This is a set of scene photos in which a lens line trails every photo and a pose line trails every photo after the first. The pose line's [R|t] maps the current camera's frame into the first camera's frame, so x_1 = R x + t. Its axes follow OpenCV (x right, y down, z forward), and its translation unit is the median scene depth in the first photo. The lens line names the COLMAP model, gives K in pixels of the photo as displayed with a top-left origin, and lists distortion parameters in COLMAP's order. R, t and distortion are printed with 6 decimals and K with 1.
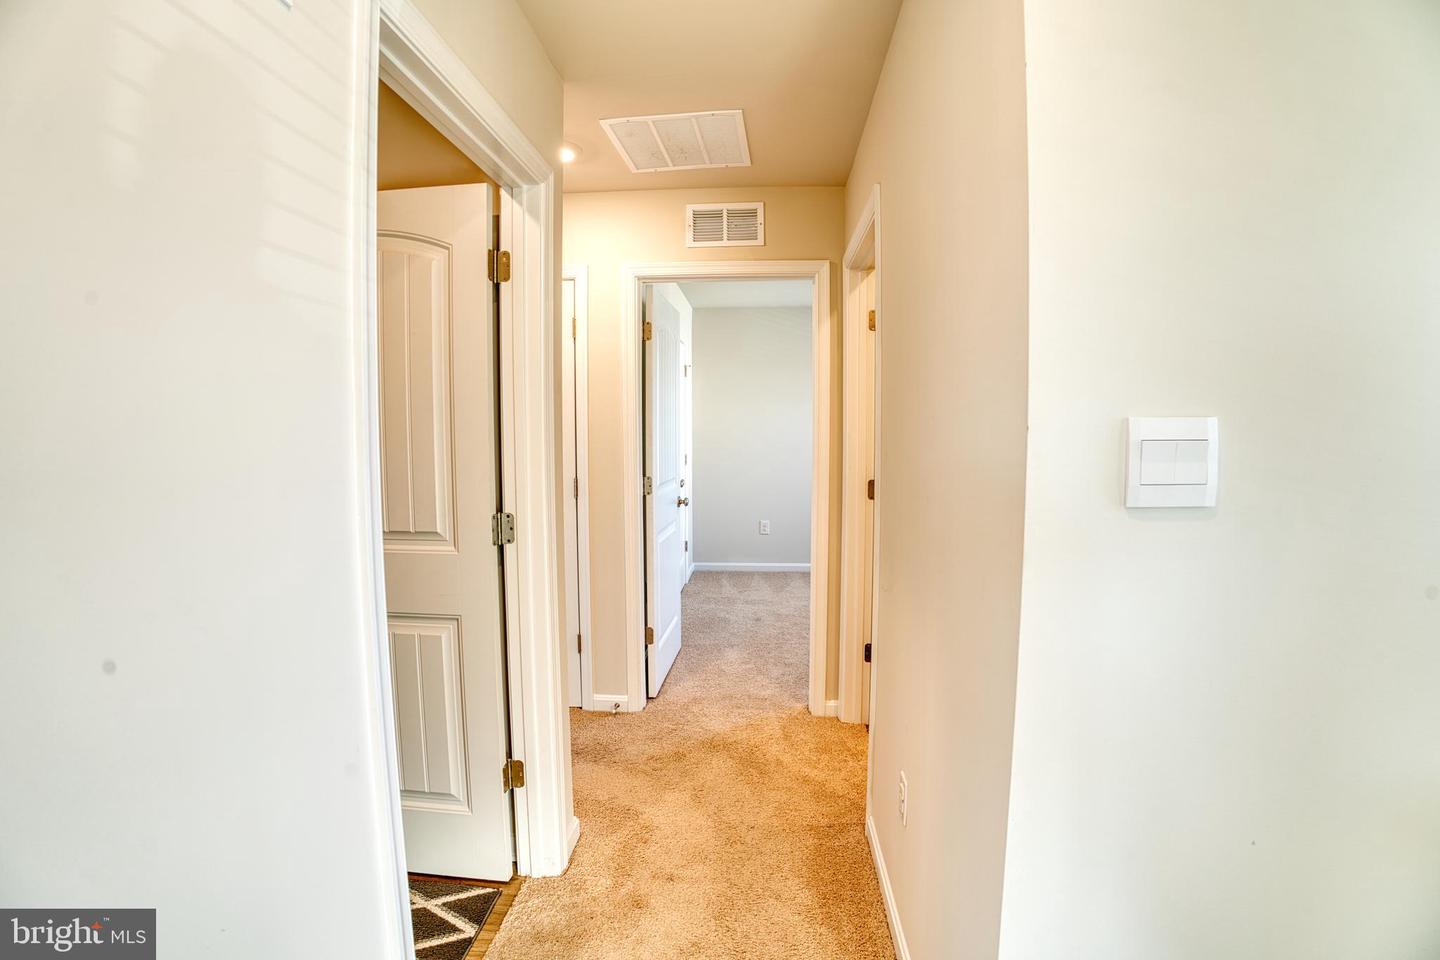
lens RADIAL K [[662.4, 0, 720.0], [0, 662.4, 480.0], [0, 0, 1]] dist [-0.085265, 0.000663]
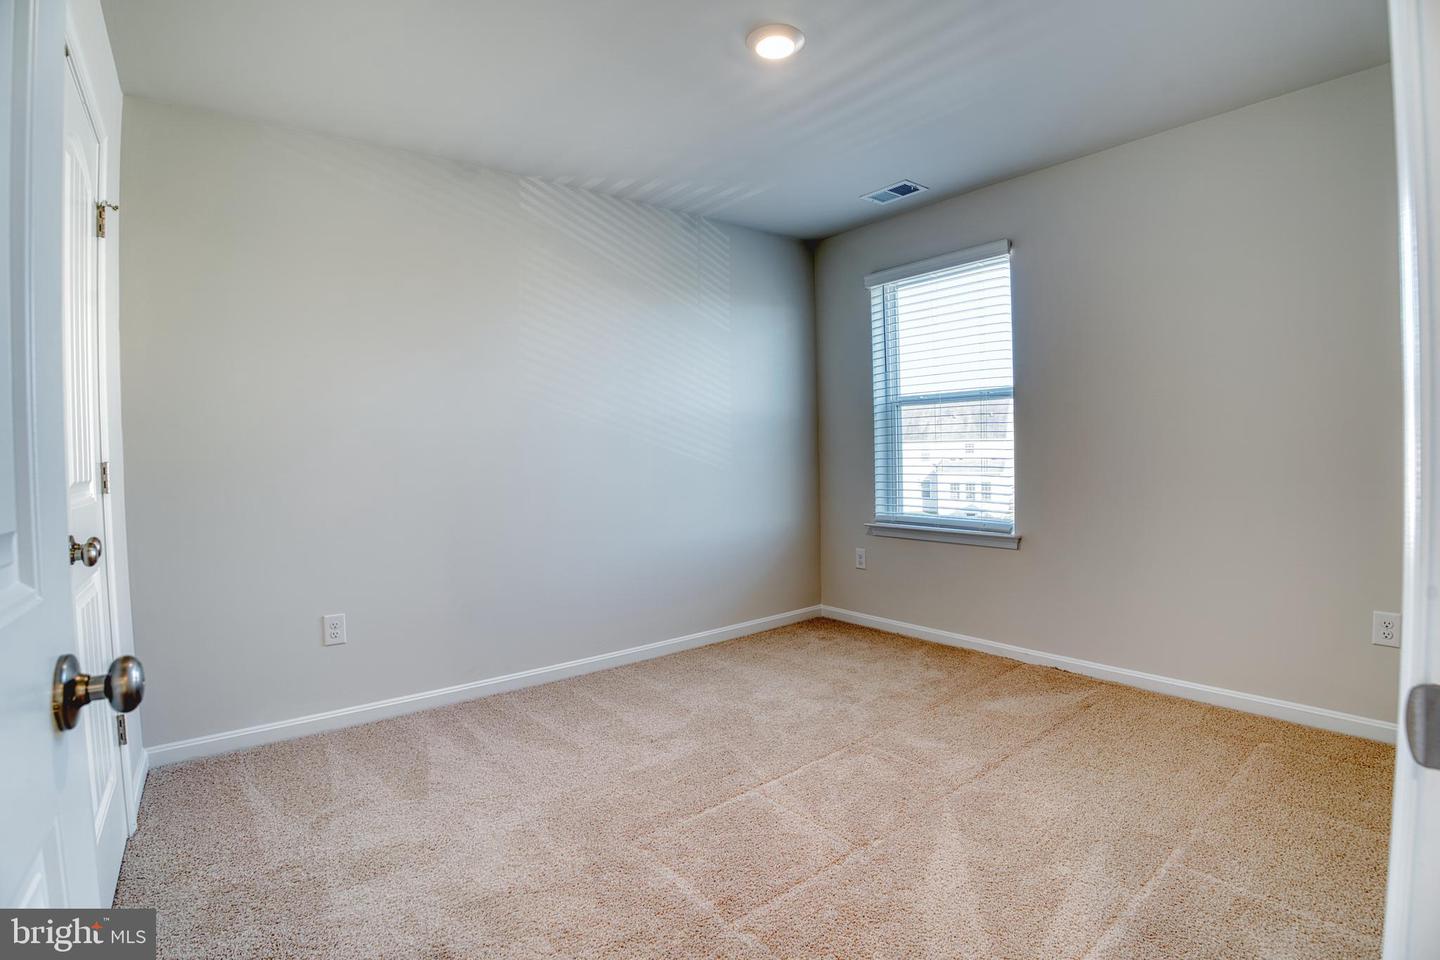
lens RADIAL K [[662.4, 0, 720.0], [0, 662.4, 480.0], [0, 0, 1]] dist [-0.085265, 0.000663]
pose [[0.731374, -0.037172, 0.680963, -0.030629], [0.062758, 0.997945, -0.012929, -0.000751], [-0.679083, 0.052192, 0.732204, 0.570282]]
